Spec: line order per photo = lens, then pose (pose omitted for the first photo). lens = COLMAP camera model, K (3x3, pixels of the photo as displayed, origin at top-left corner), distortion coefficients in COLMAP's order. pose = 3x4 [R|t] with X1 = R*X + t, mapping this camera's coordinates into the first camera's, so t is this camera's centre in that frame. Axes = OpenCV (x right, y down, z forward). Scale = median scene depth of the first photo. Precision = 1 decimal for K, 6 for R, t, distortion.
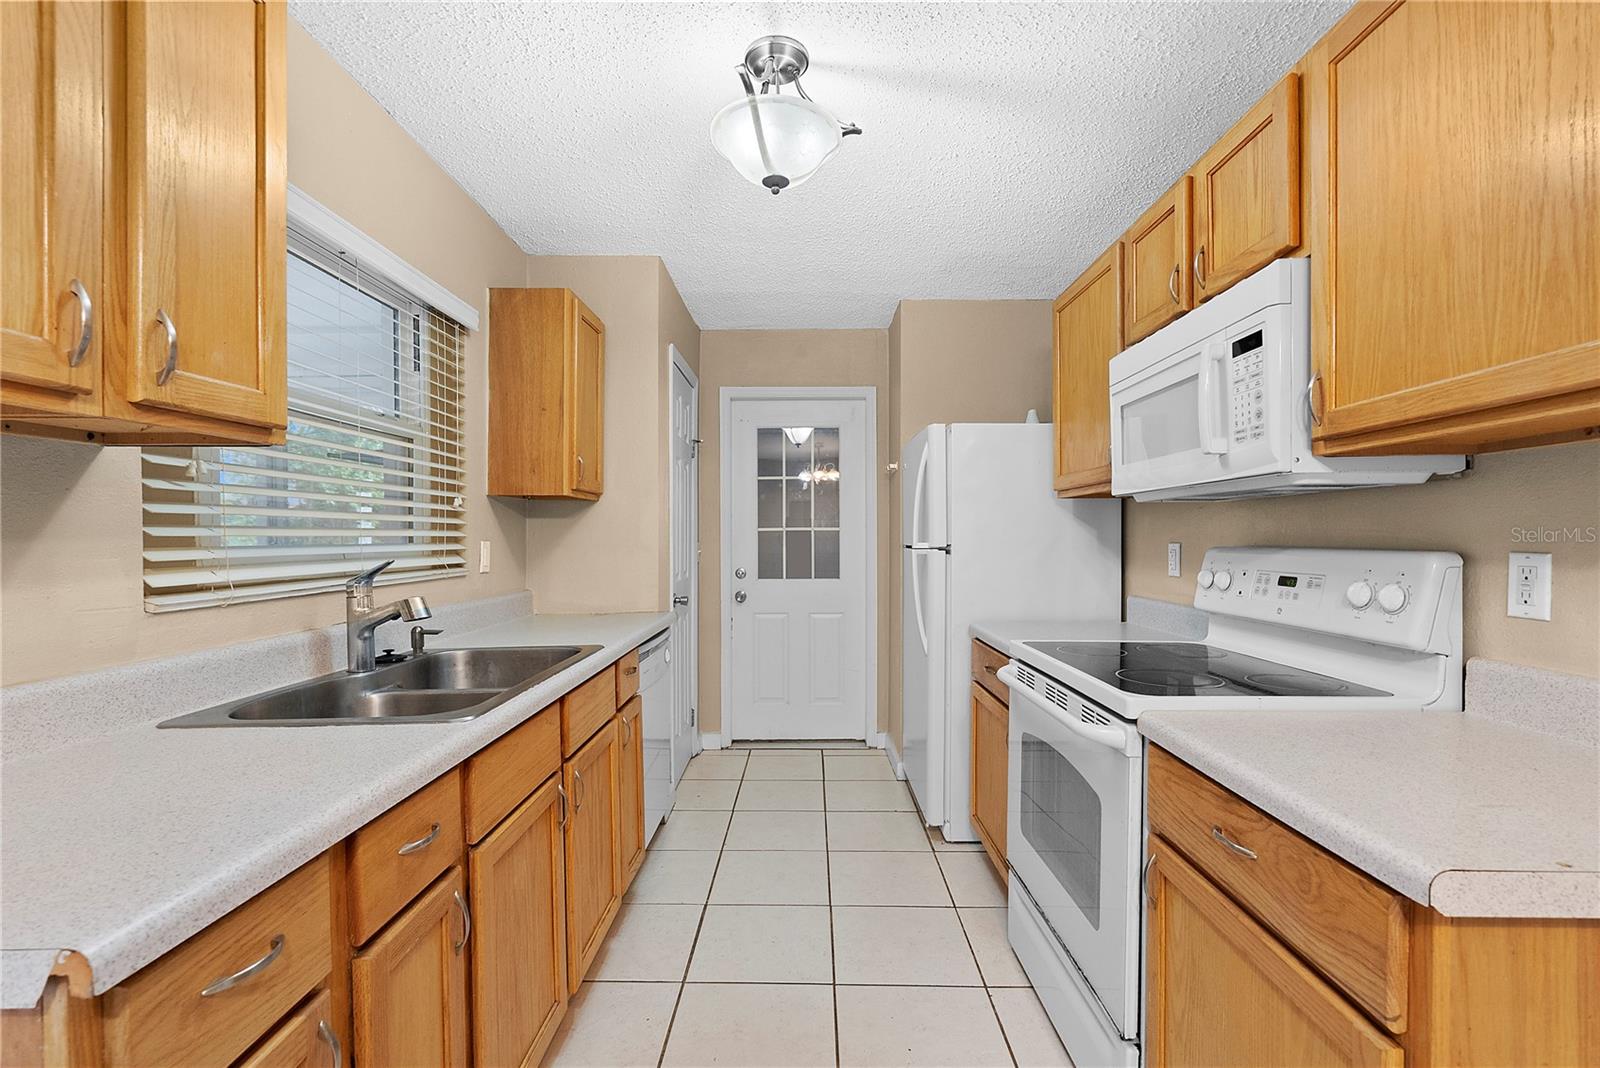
lens RADIAL K [[722.7, 0, 774.8], [0, 722.7, 543.0], [0, 0, 1]] dist [-0.002956, 0.000224]
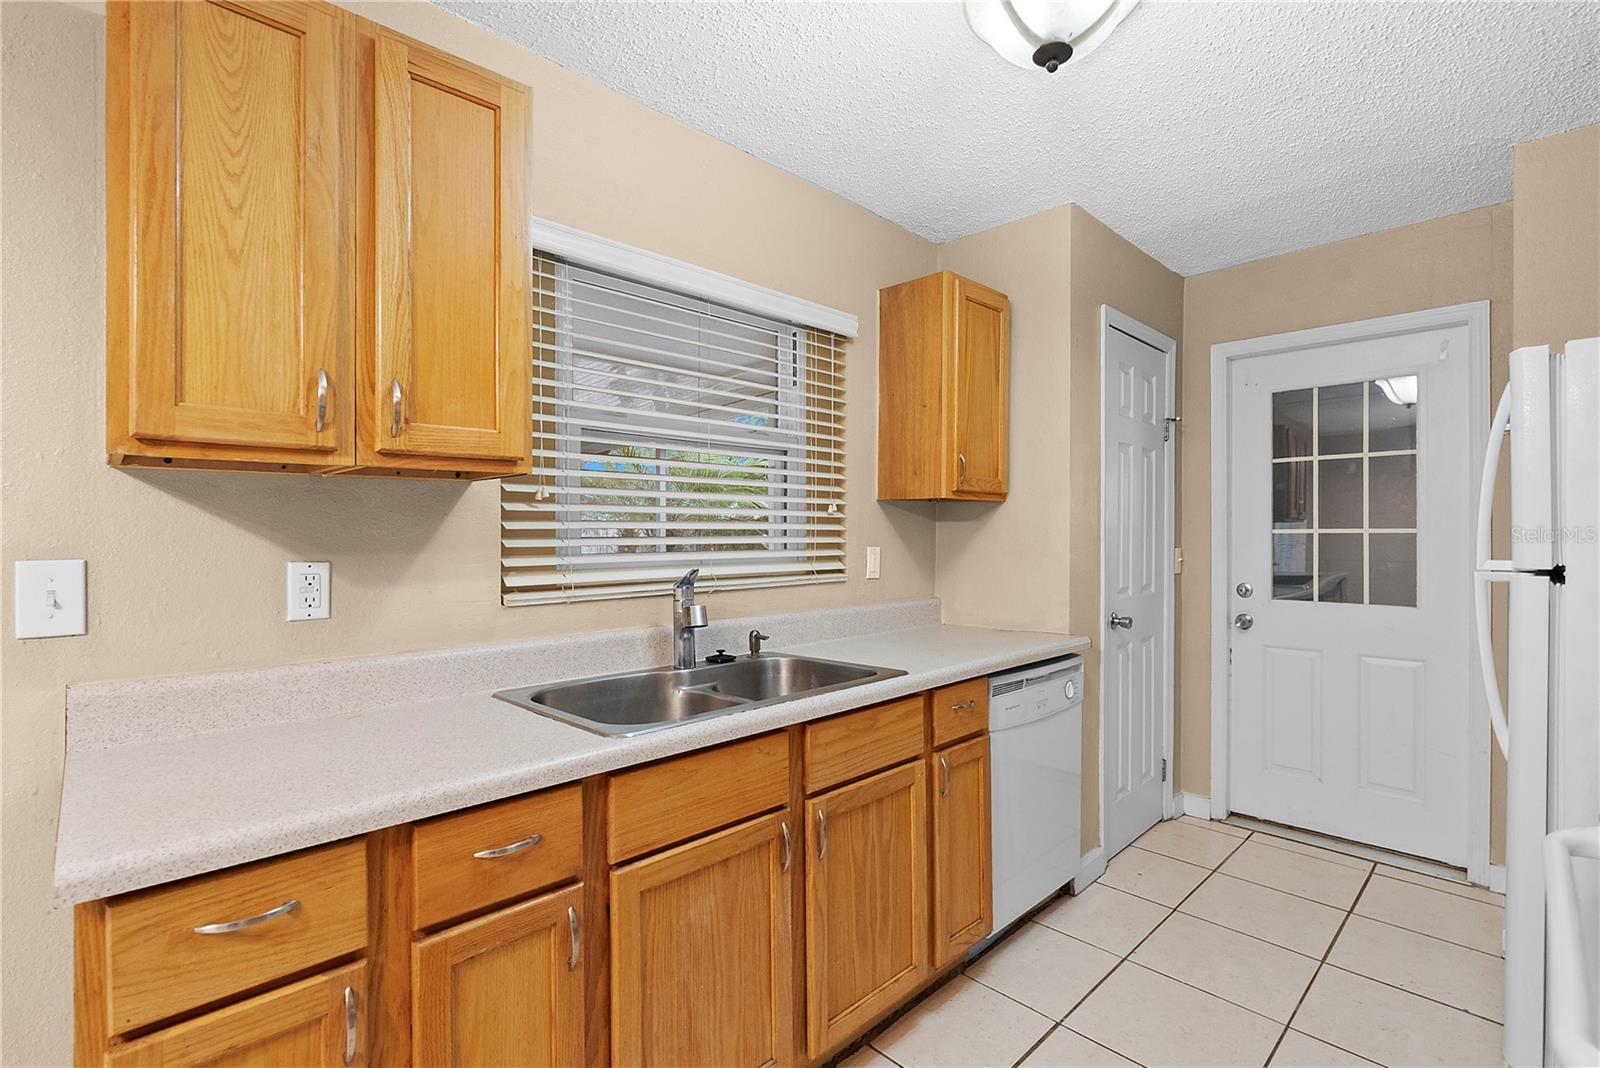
lens RADIAL K [[722.7, 0, 794.2], [0, 722.7, 533.5], [0, 0, 1]] dist [-0.002956, 0.000224]
pose [[0.713334, 0.002011, -0.700821, 0.258291], [-0.006100, 0.999976, -0.003339, -0.020329], [0.700797, 0.006657, 0.713329, 0.261268]]
